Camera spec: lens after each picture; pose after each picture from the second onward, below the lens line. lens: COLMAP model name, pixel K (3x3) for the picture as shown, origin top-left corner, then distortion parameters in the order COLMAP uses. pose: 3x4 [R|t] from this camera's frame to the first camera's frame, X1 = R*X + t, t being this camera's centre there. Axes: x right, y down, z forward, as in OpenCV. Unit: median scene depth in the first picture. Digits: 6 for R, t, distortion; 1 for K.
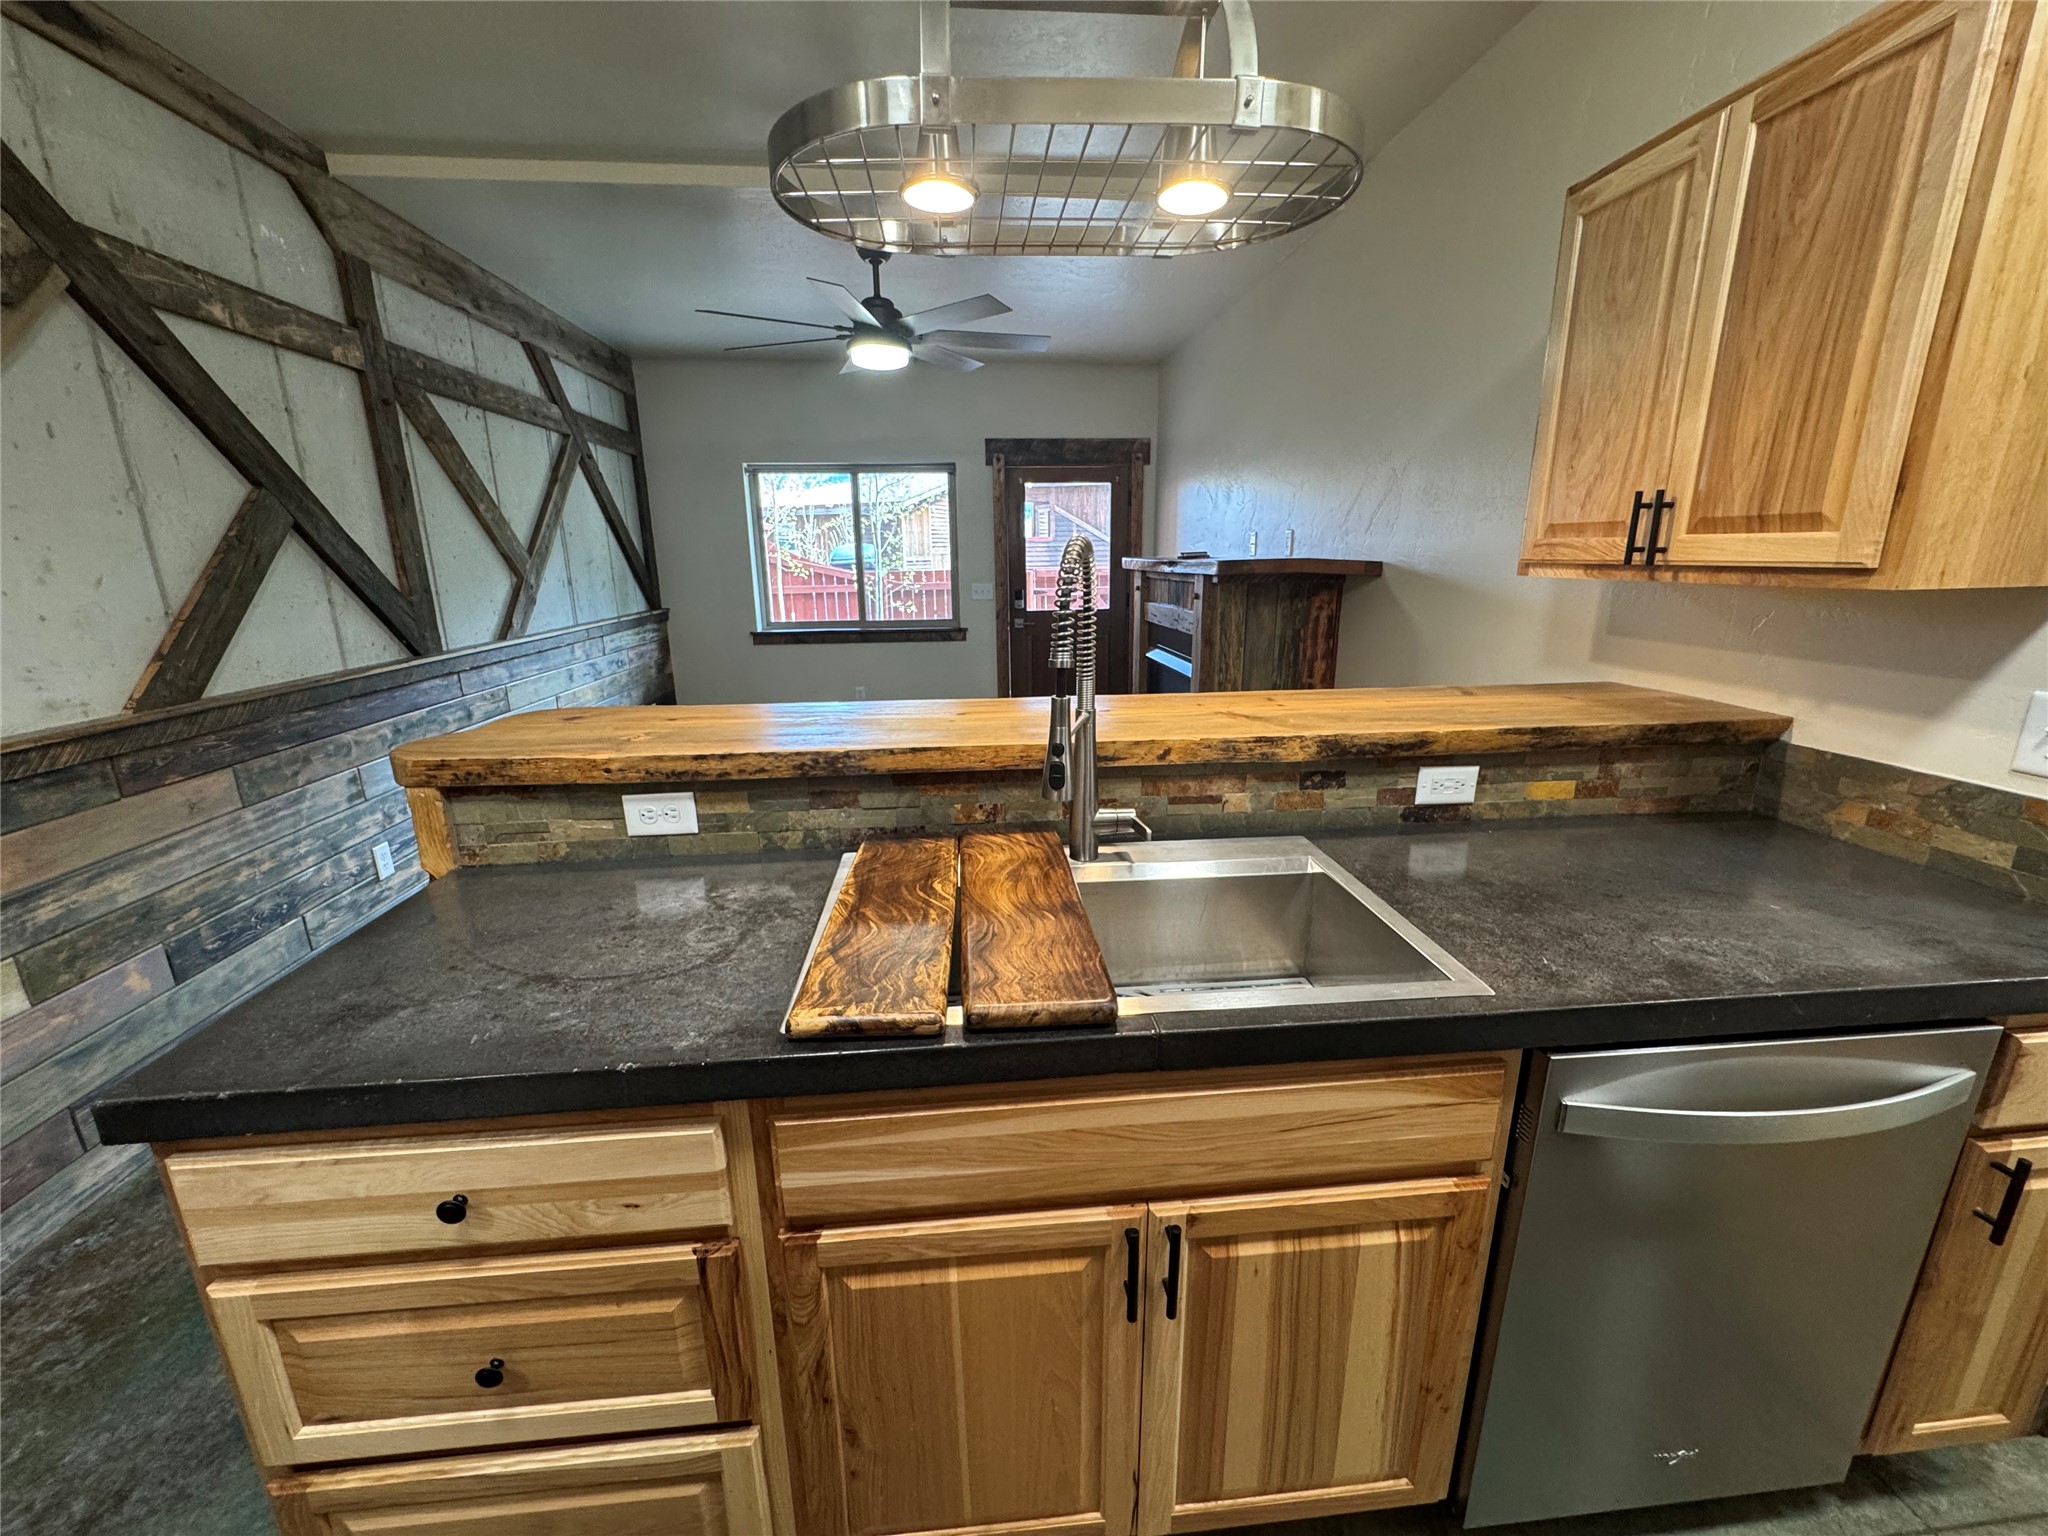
lens RADIAL K [[816.9, 0, 1024.3], [0, 816.9, 767.5], [0, 0, 1]] dist [-0.002665, 0.000072]
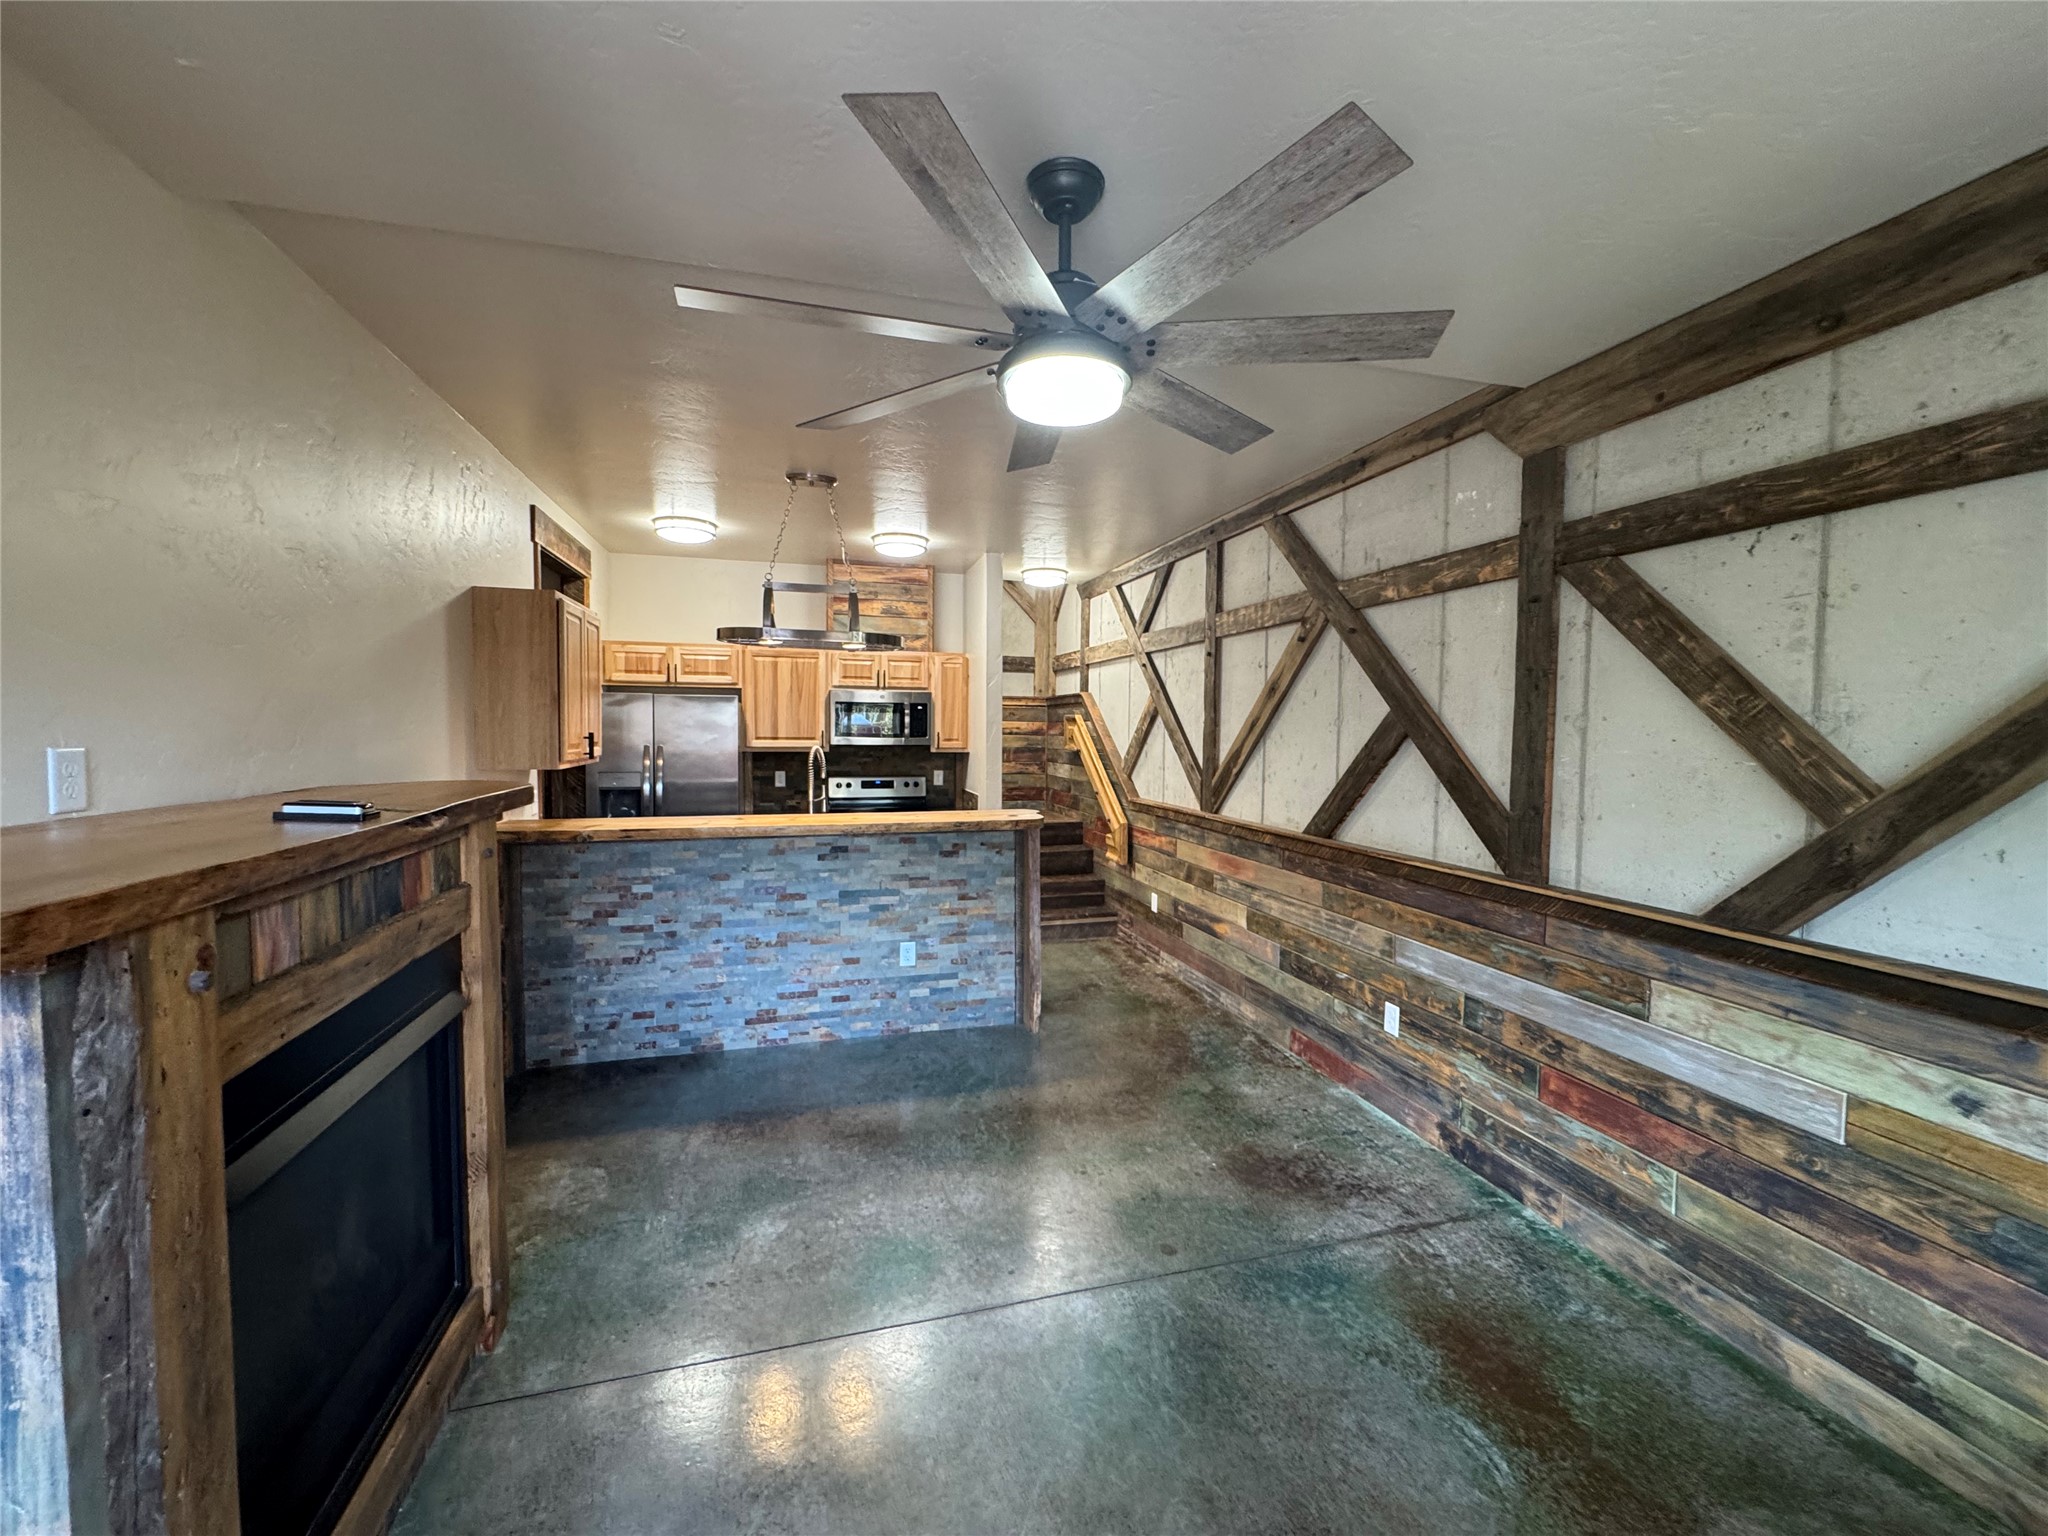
lens RADIAL K [[816.9, 0, 1025.0], [0, 816.9, 767.9], [0, 0, 1]] dist [-0.002665, 0.000072]
pose [[-0.983797, 0.012460, -0.178850, -0.121138], [-0.042847, 0.952334, 0.302032, -0.799275], [0.174088, 0.304802, -0.936370, 2.759405]]
